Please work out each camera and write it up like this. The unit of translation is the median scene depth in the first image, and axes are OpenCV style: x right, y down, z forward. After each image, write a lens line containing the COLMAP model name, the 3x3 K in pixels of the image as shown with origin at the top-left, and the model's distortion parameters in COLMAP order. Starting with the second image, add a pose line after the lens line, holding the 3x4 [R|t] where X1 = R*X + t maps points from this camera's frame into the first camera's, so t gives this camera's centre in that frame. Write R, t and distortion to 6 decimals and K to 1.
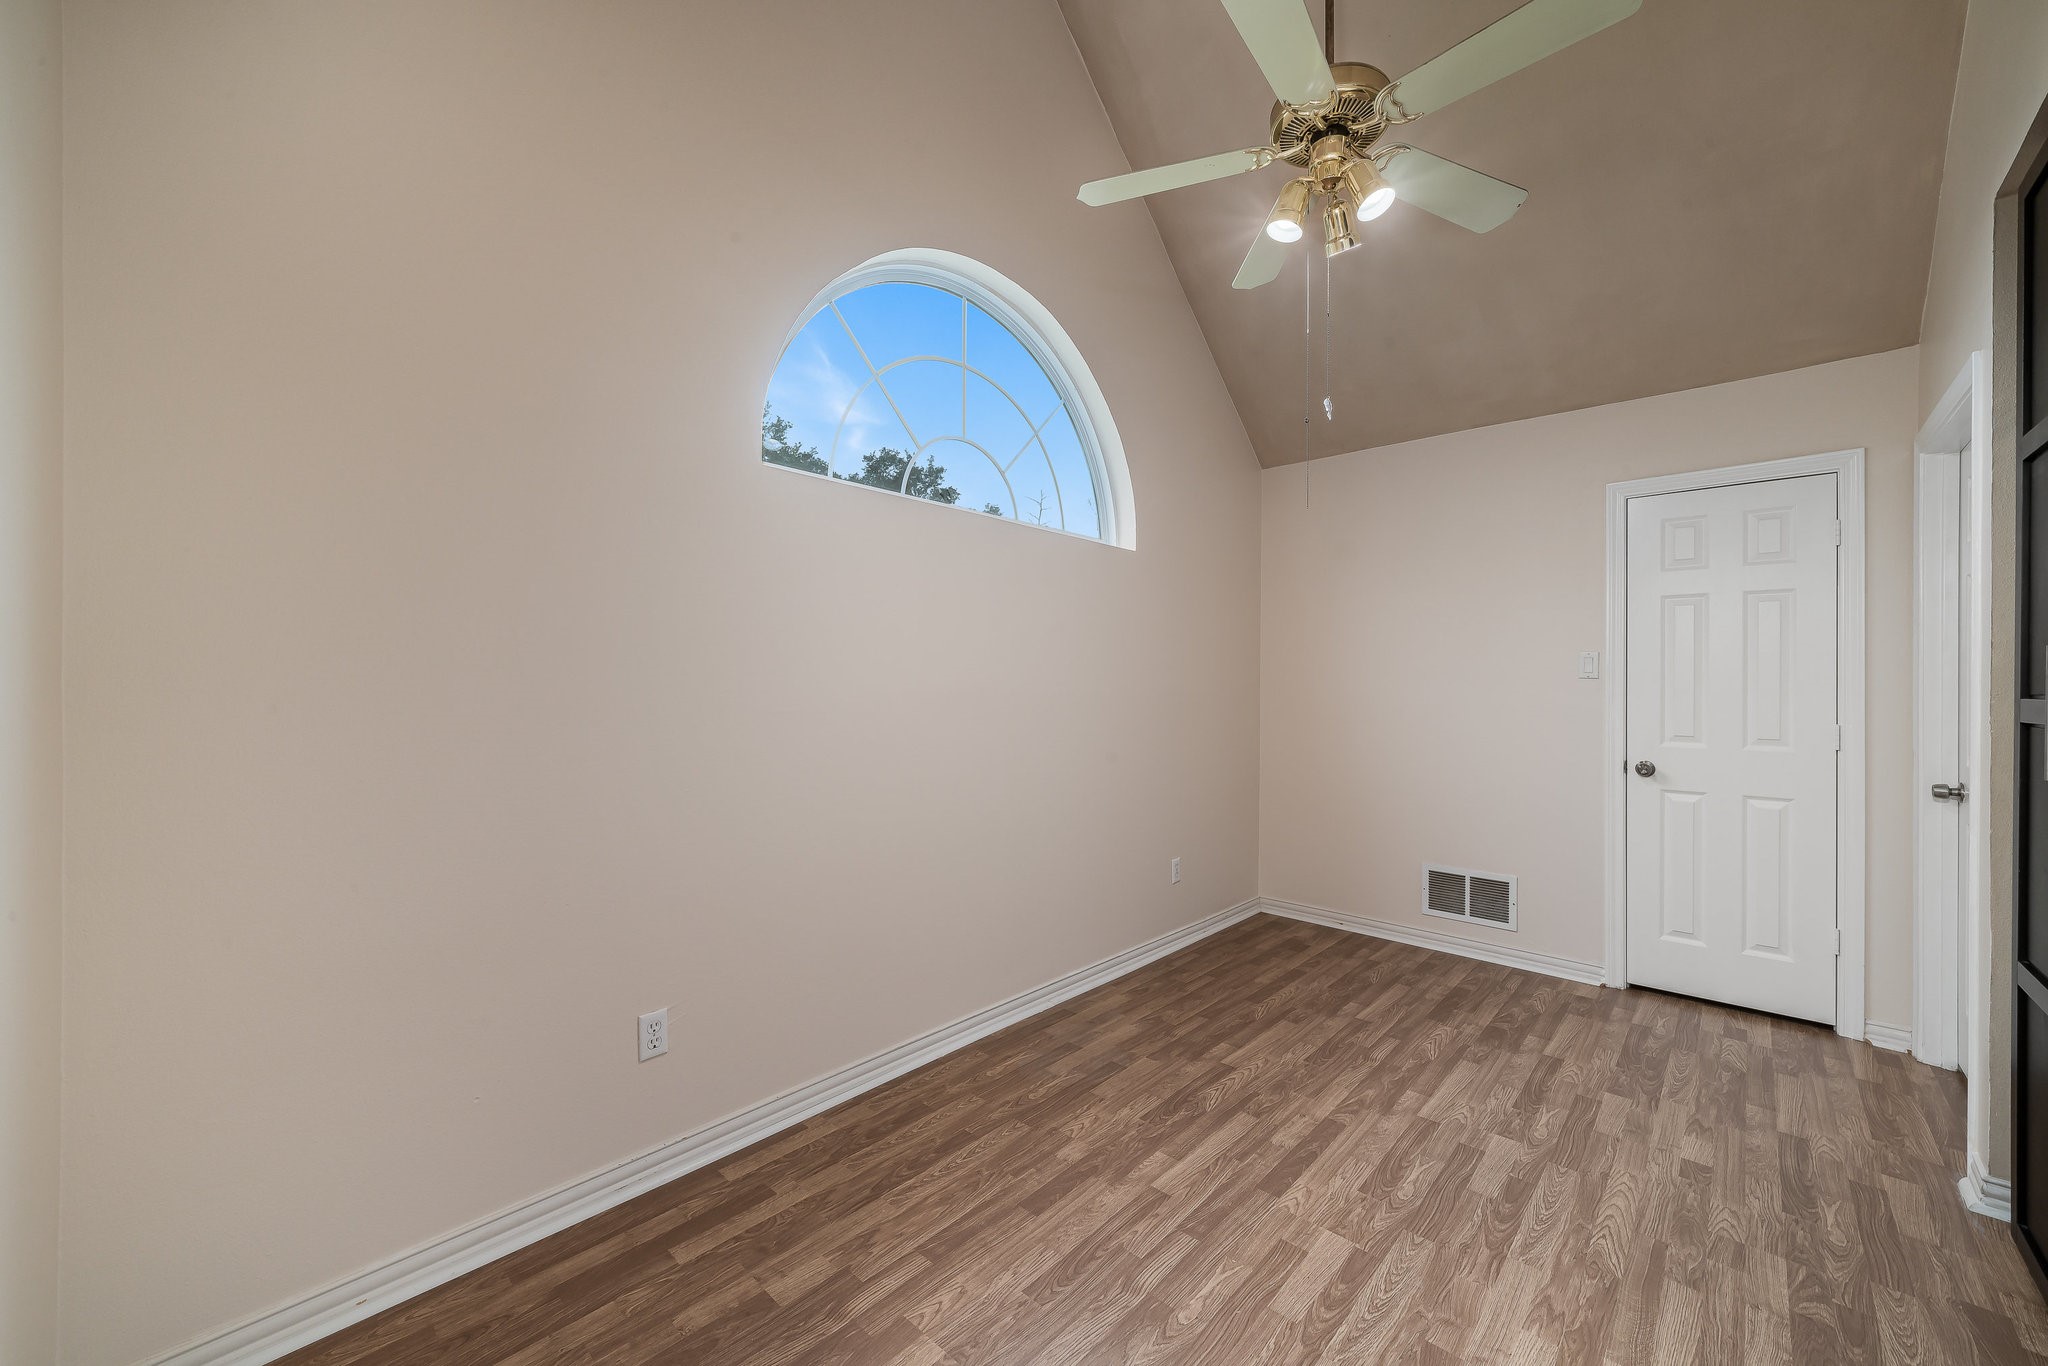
lens RADIAL K [[776.4, 0, 1020.3], [0, 776.4, 687.3], [0, 0, 1]] dist [0.000015, 0.000038]
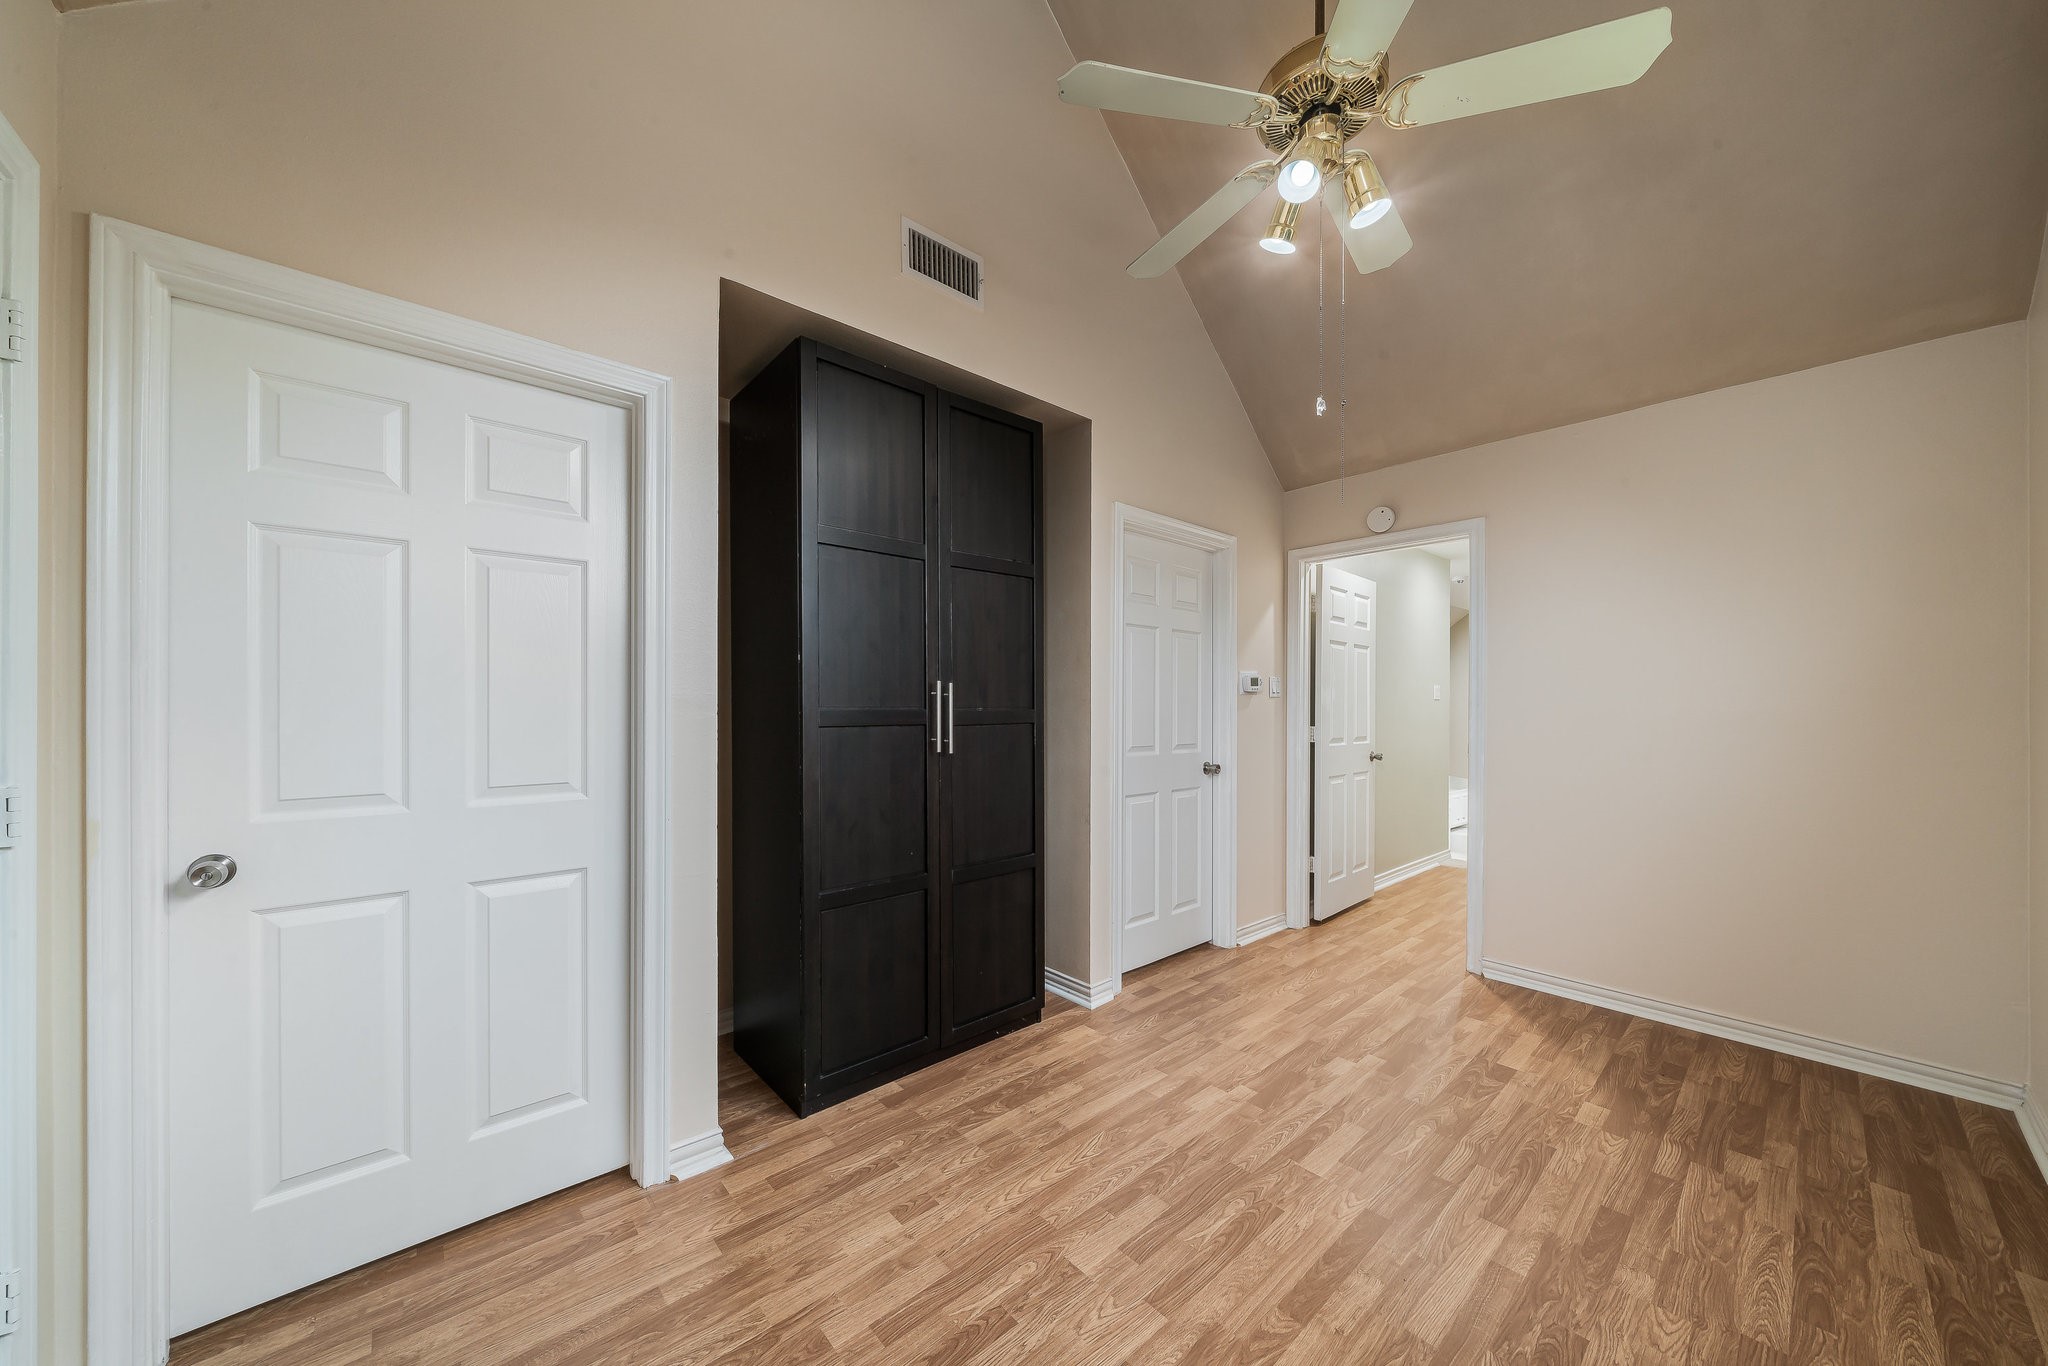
lens RADIAL K [[702.5, 0, 1029.8], [0, 702.5, 696.4], [0, 0, 1]] dist [-0.000755, -0.000060]
pose [[-0.996614, -0.010195, 0.081585, 0.694472], [-0.010881, 0.999909, -0.007969, 0.003856], [-0.081496, -0.008830, -0.996635, 1.931690]]
